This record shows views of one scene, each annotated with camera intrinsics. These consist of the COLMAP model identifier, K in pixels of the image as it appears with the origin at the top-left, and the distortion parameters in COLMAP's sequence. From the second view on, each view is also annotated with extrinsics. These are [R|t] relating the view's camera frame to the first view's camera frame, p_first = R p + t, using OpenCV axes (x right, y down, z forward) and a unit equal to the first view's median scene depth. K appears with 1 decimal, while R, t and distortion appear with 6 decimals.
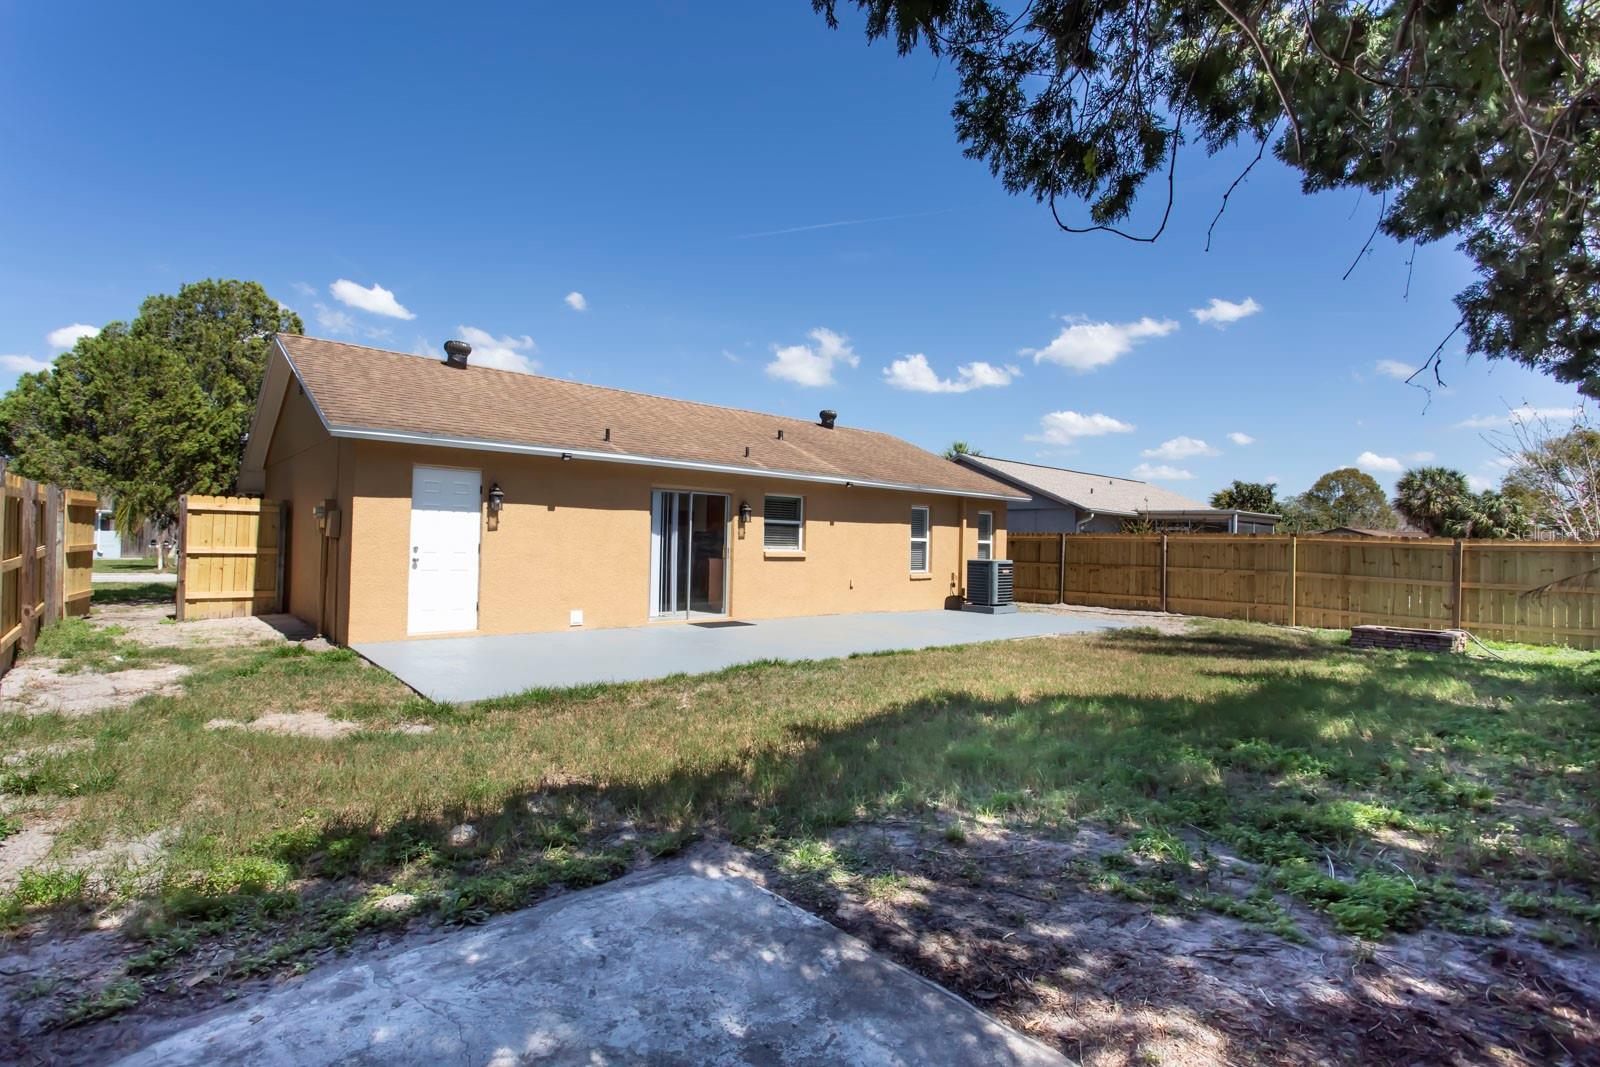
lens RADIAL K [[770.9, 0, 798.6], [0, 770.9, 526.8], [0, 0, 1]] dist [0.002334, 0.000098]
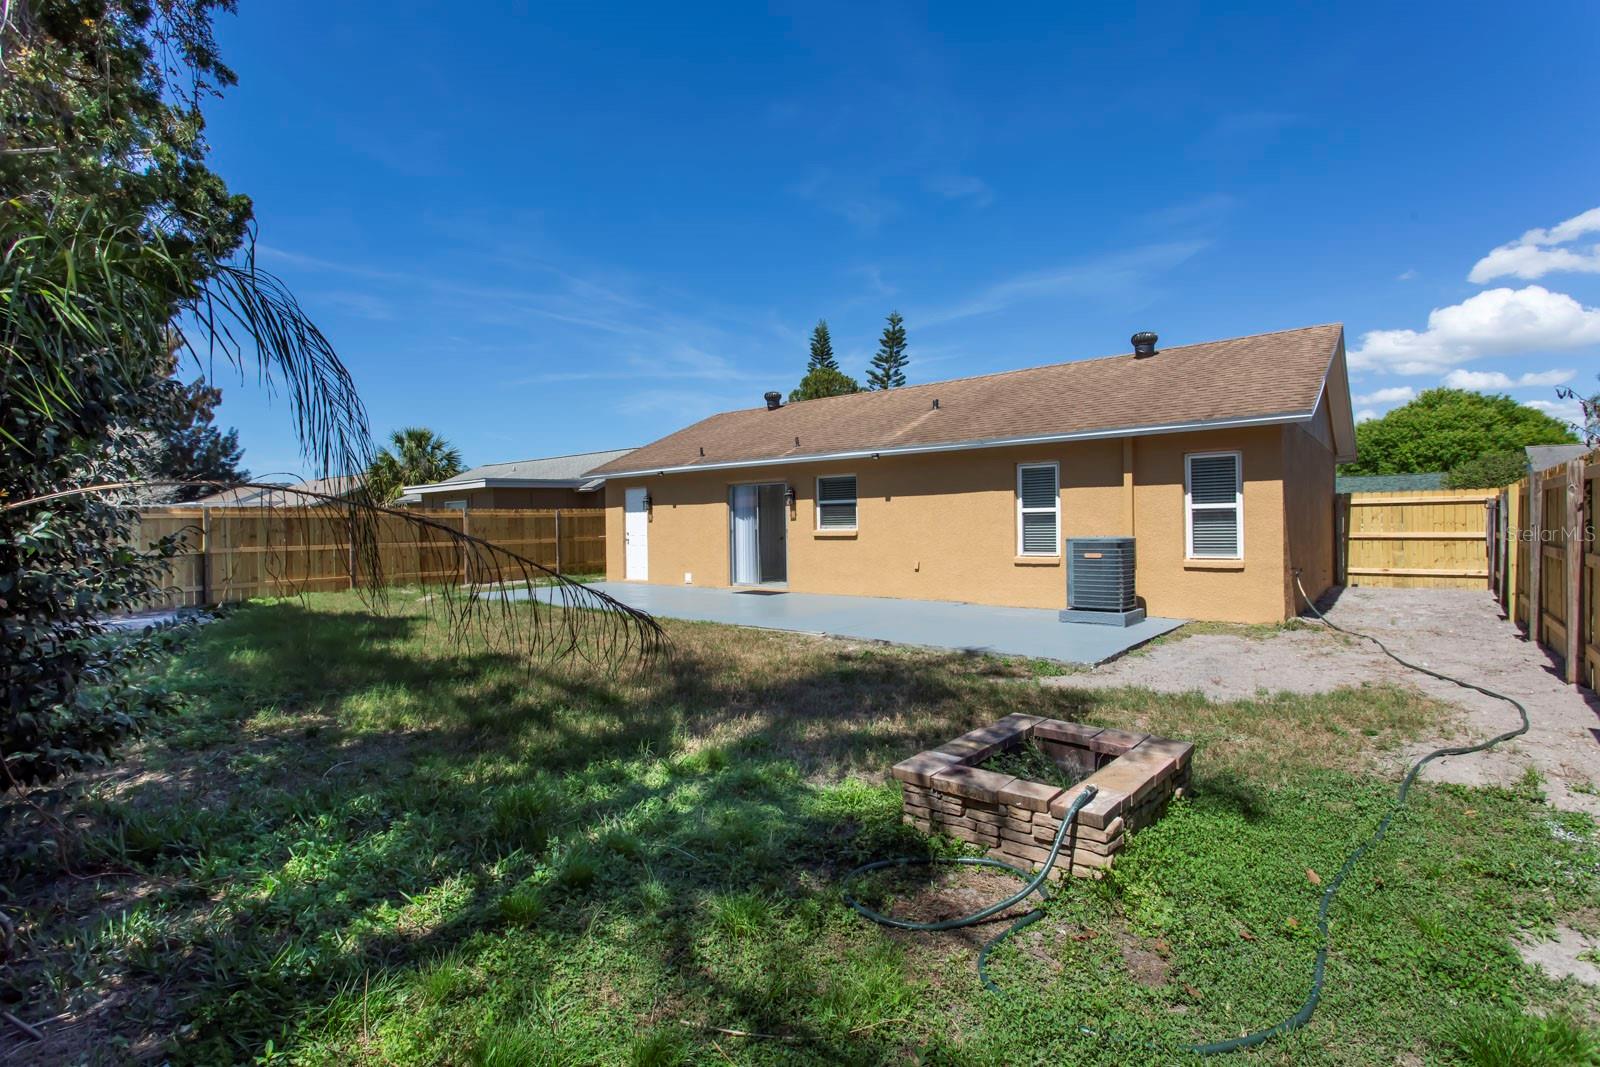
lens RADIAL K [[770.9, 0, 798.6], [0, 770.9, 526.8], [0, 0, 1]] dist [0.002334, 0.000098]
pose [[0.146442, -0.027916, -0.988825, 0.965513], [0.033930, 0.999155, -0.023182, 0.047890], [0.988637, -0.030156, 0.147265, 0.784148]]
